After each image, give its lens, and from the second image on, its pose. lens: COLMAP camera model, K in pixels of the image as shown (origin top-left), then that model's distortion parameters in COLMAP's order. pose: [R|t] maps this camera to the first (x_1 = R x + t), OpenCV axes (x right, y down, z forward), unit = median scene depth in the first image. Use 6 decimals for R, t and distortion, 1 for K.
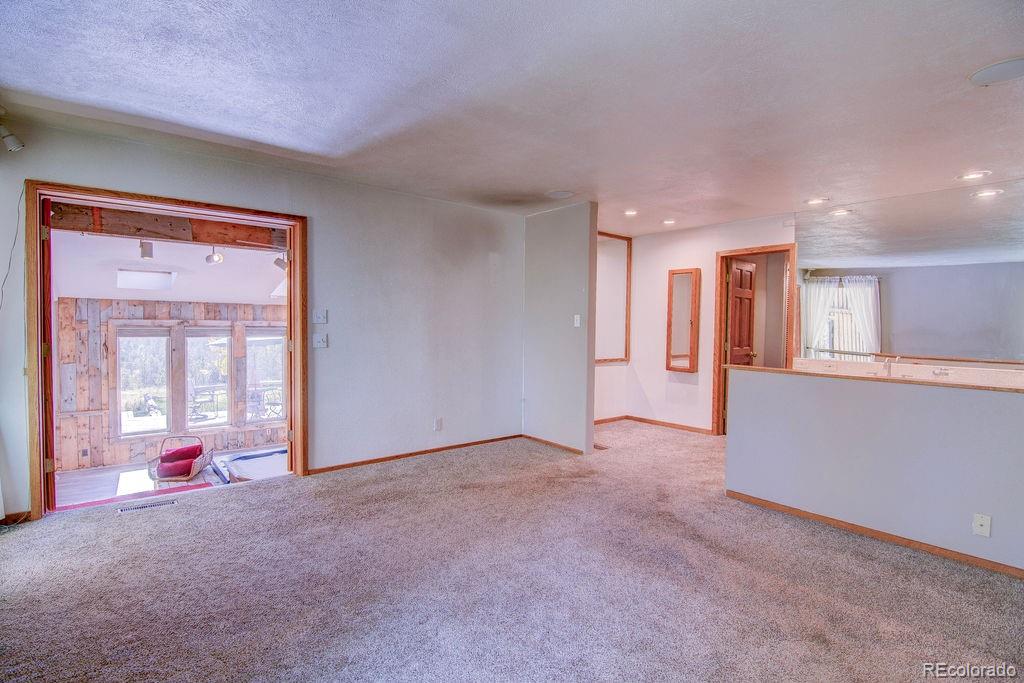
lens RADIAL K [[494.1, 0, 507.7], [0, 494.1, 341.4], [0, 0, 1]] dist [-0.021202, -0.002590]
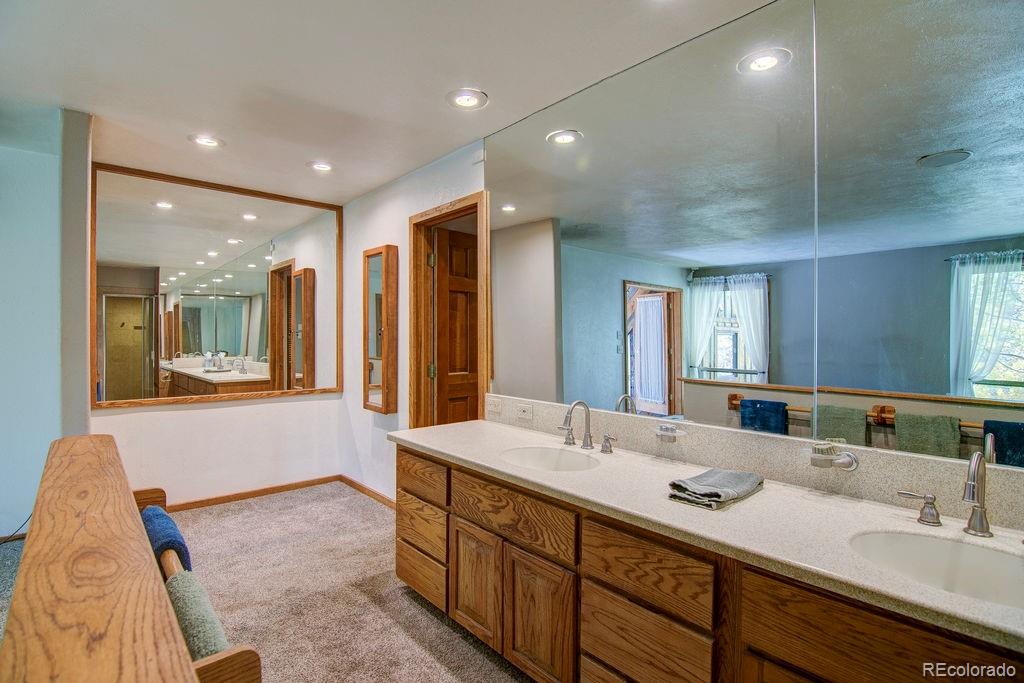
lens RADIAL K [[494.1, 0, 514.4], [0, 494.1, 339.5], [0, 0, 1]] dist [-0.021202, -0.002590]
pose [[0.999410, -0.008709, 0.033218, 0.509611], [0.010131, 0.999029, -0.042882, -0.001203], [-0.032812, 0.043193, 0.998528, 0.369124]]
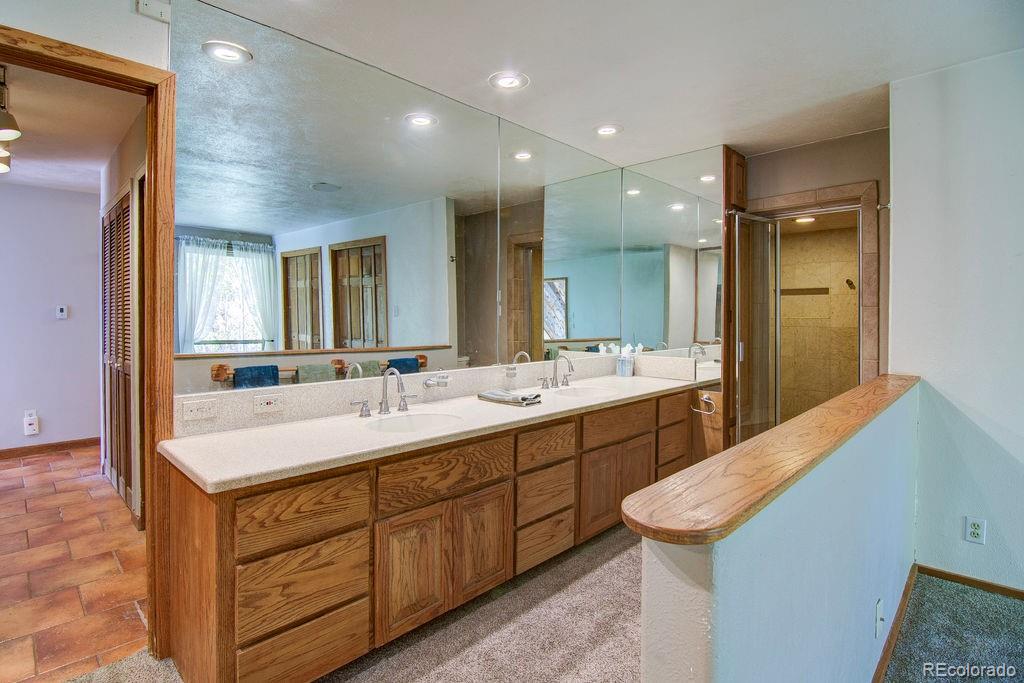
lens RADIAL K [[494.1, 0, 513.6], [0, 494.1, 293.8], [0, 0, 1]] dist [-0.021202, -0.002590]
pose [[-0.102554, 0.020362, 0.994519, 0.182098], [0.035517, 0.999228, -0.016796, -0.019613], [-0.994093, 0.033600, -0.103198, 0.665195]]
